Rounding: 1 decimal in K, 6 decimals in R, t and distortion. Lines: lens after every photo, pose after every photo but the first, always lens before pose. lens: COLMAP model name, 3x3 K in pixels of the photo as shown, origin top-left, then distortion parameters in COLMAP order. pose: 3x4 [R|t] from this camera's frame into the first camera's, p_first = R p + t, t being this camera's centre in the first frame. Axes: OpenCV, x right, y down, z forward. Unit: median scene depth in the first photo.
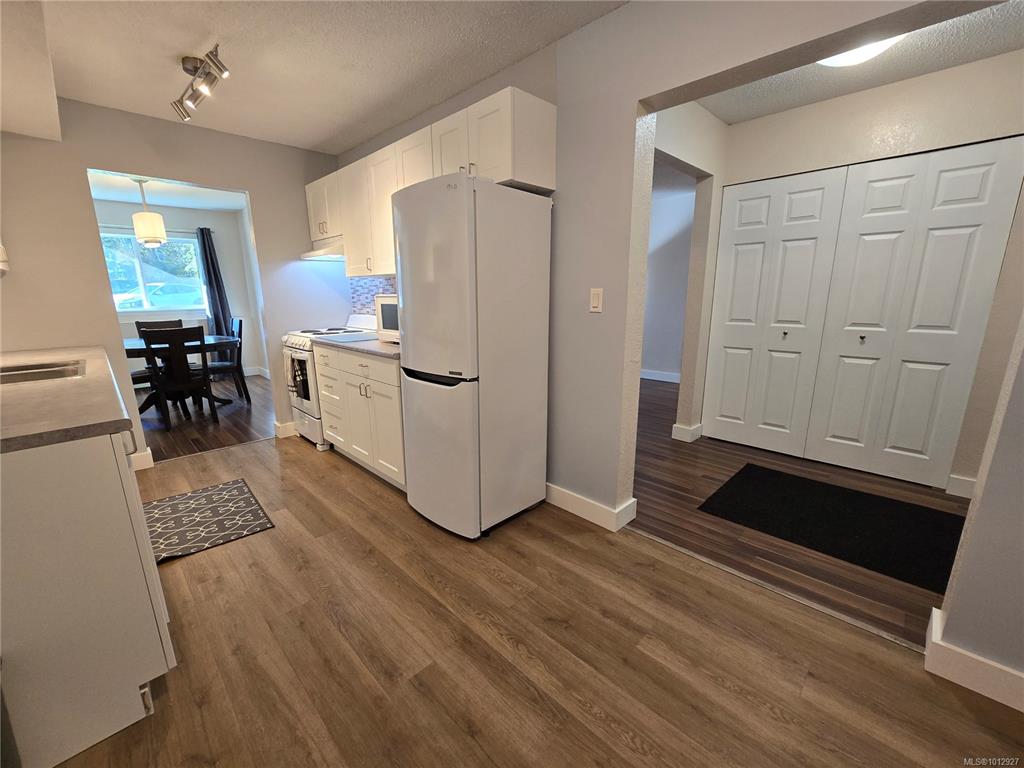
lens RADIAL K [[419.9, 0, 507.7], [0, 419.9, 389.8], [0, 0, 1]] dist [-0.004966, 0.001411]
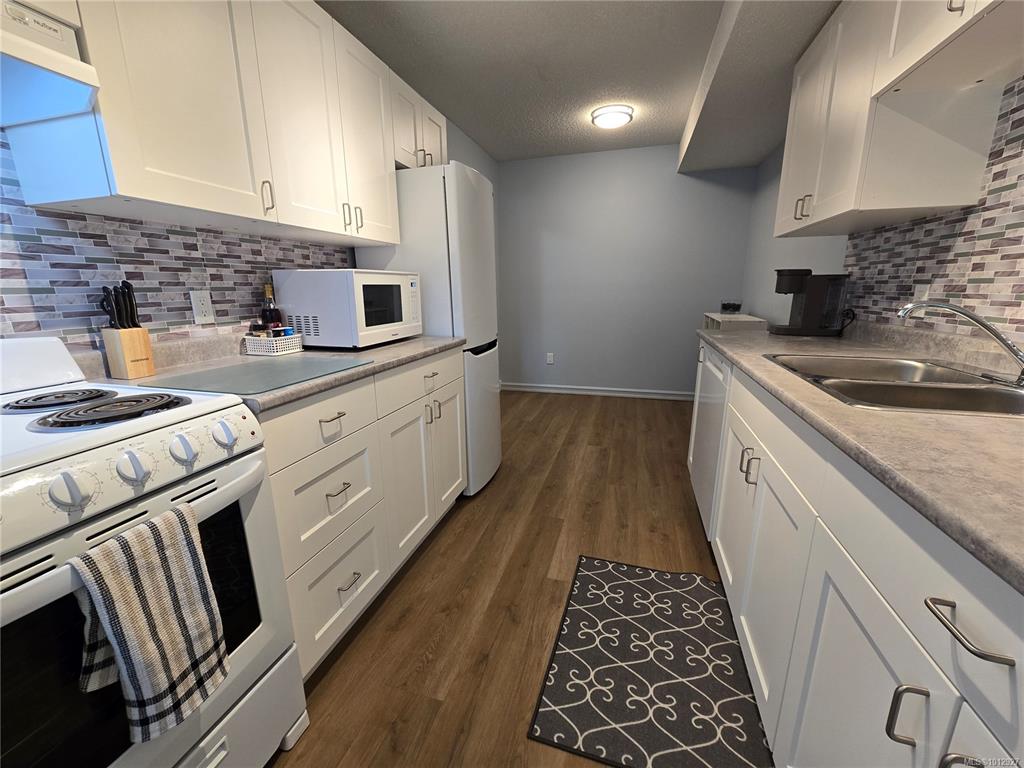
lens RADIAL K [[419.9, 0, 508.0], [0, 419.9, 388.7], [0, 0, 1]] dist [-0.004966, 0.001411]
pose [[-0.482860, -0.189369, 0.854977, -0.992755], [0.214303, 0.921097, 0.325044, -0.231710], [-0.849070, 0.340175, -0.404179, 1.185643]]
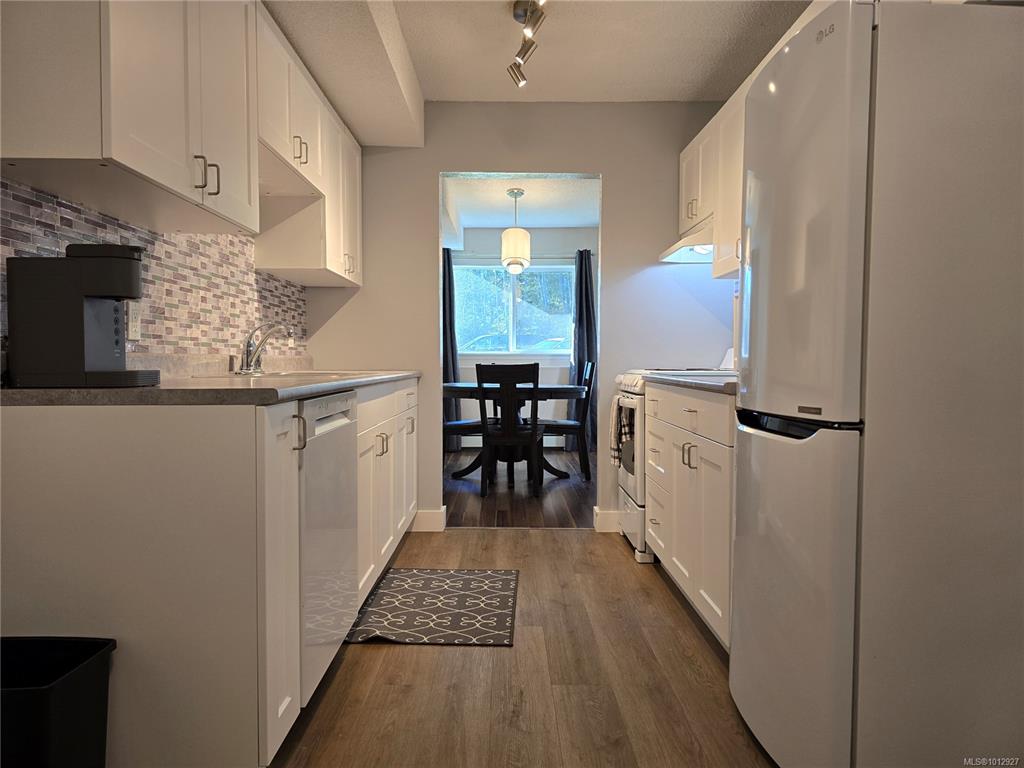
lens RADIAL K [[685.7, 0, 513.0], [0, 685.7, 378.6], [0, 0, 1]] dist [0.052100, -0.009109]
pose [[0.719689, 0.031090, -0.693600, 0.130391], [-0.167470, 0.977273, -0.129963, 0.062507], [0.673797, 0.209690, 0.708539, 0.166927]]
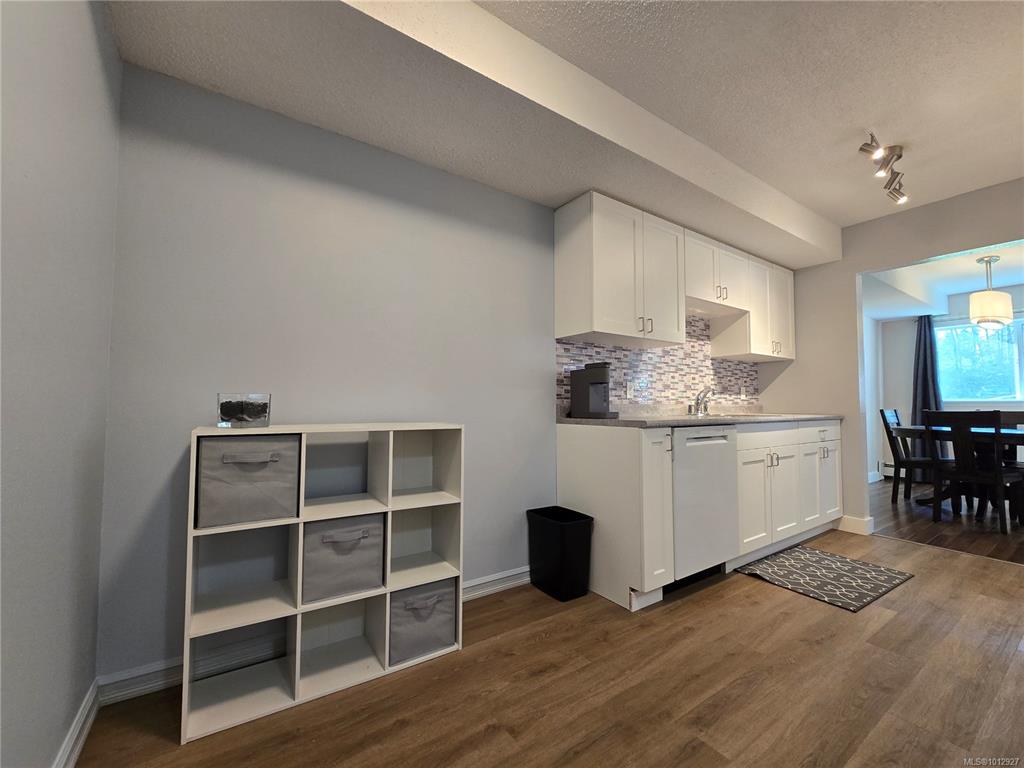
lens RADIAL K [[419.9, 0, 507.2], [0, 419.9, 386.6], [0, 0, 1]] dist [-0.004966, 0.001411]
pose [[-0.183798, -0.032280, -0.982434, 0.401340], [-0.224115, 0.974512, 0.009909, 0.018313], [0.957074, 0.222000, -0.186347, 0.322529]]
